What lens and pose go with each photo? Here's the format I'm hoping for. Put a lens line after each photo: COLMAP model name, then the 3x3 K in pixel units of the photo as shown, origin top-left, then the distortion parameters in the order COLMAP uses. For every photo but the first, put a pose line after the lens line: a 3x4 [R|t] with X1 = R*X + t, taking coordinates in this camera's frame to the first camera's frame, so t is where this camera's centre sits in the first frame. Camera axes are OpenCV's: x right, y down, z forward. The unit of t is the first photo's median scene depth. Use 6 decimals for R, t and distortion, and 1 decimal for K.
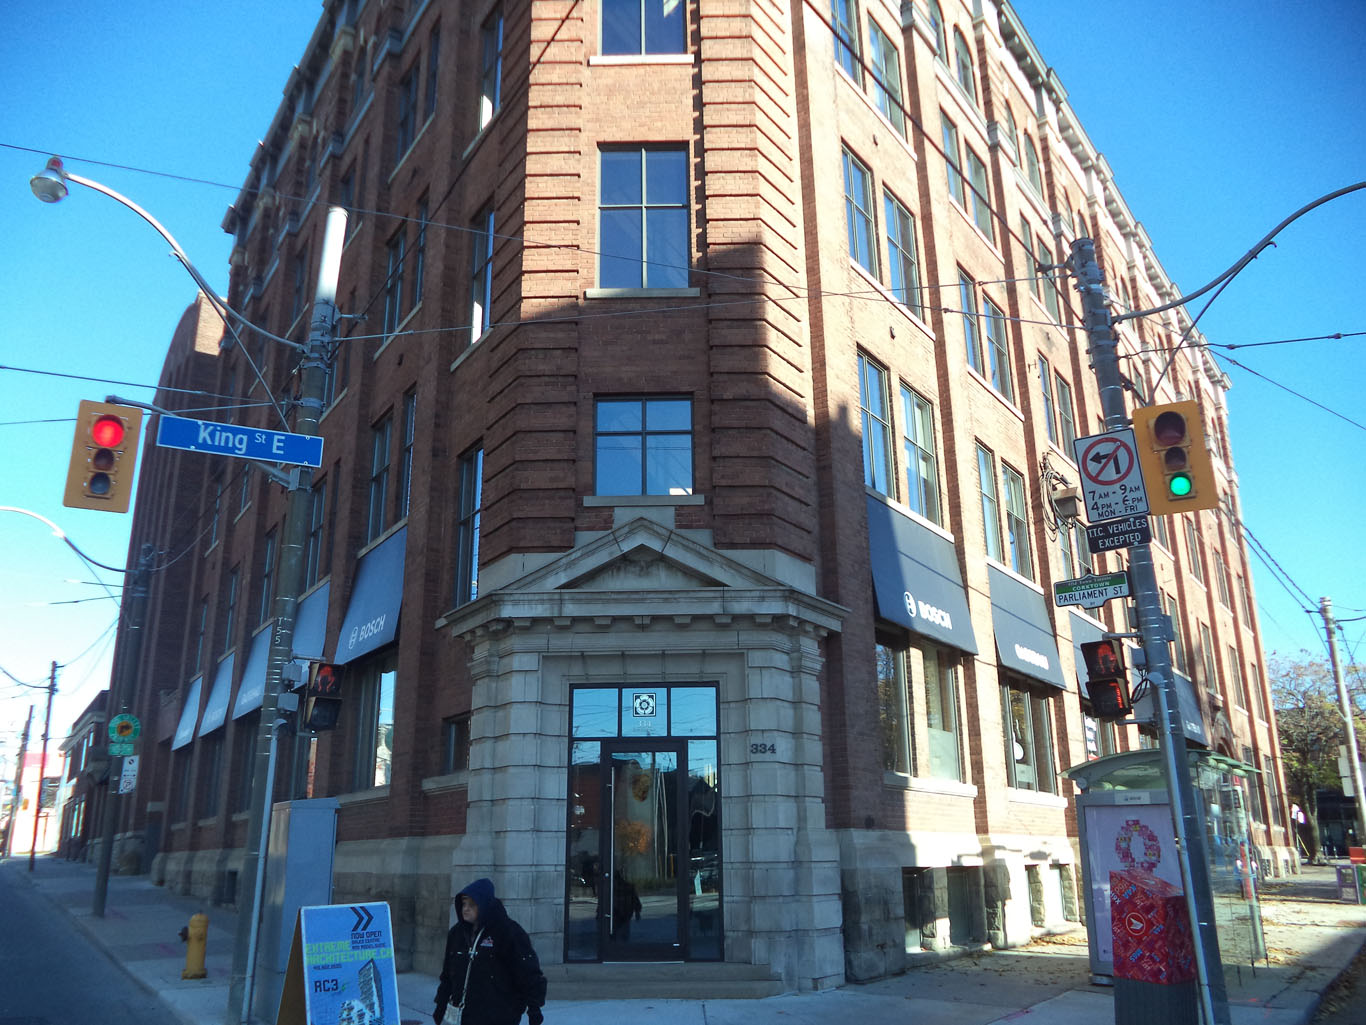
lens RADIAL K [[1017.3, 0, 678.3], [0, 1017.3, 559.7], [0, 0, 1]] dist [-0.005378, -0.000941]
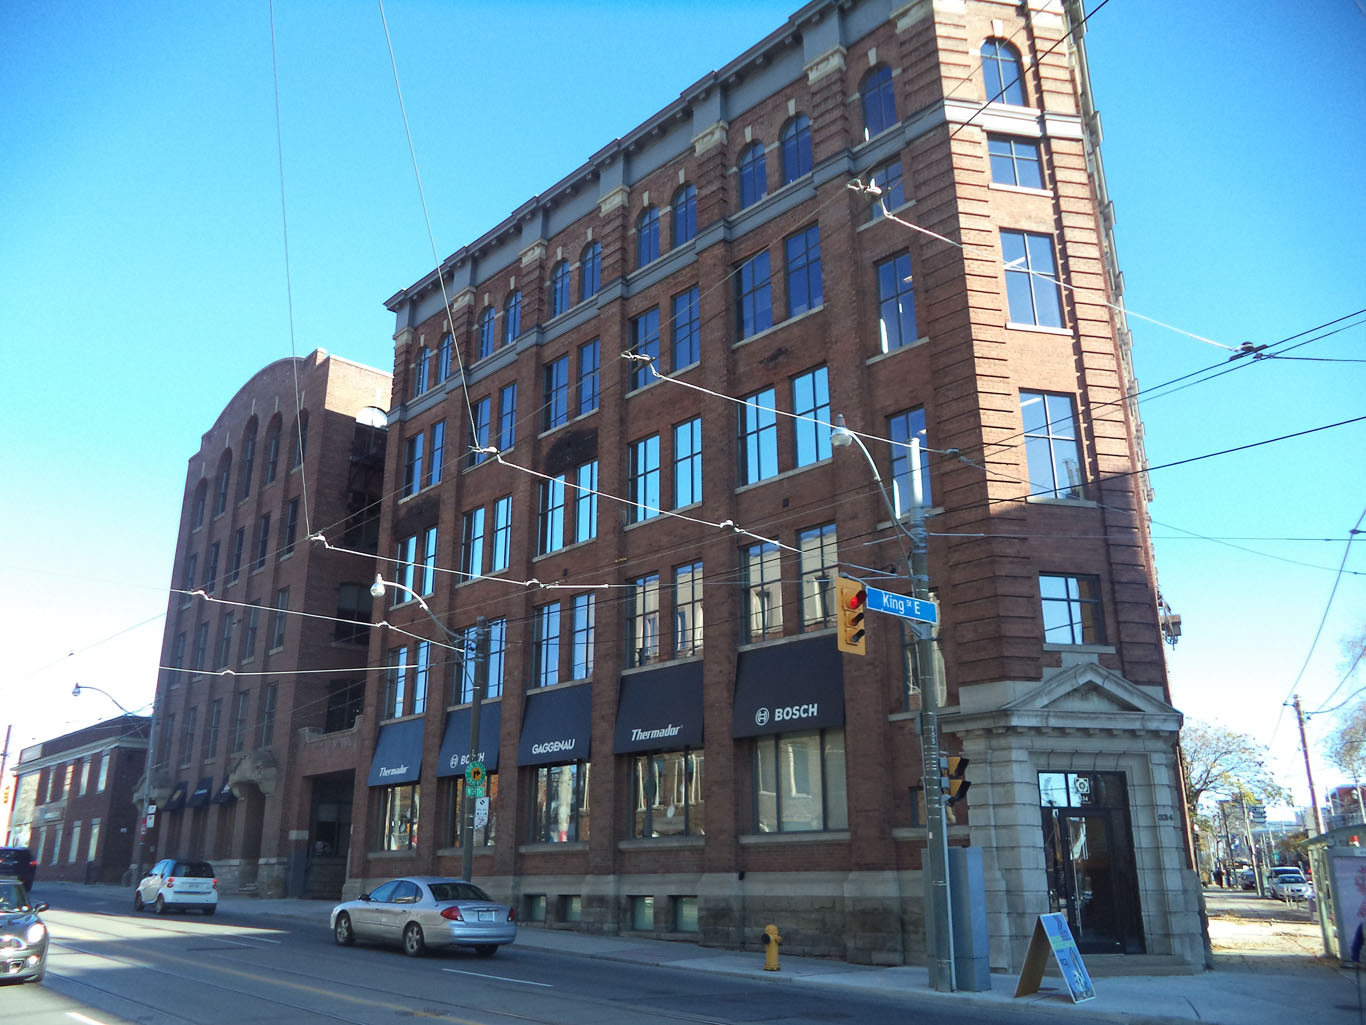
lens RADIAL K [[1052.0, 0, 685.3], [0, 1052.0, 560.1], [0, 0, 1]] dist [-0.004748, -0.002263]
pose [[0.978782, 0.069880, 0.192619, -0.906563], [-0.066423, 0.997494, -0.024360, -0.110902], [-0.193838, 0.011049, 0.980971, -0.410447]]
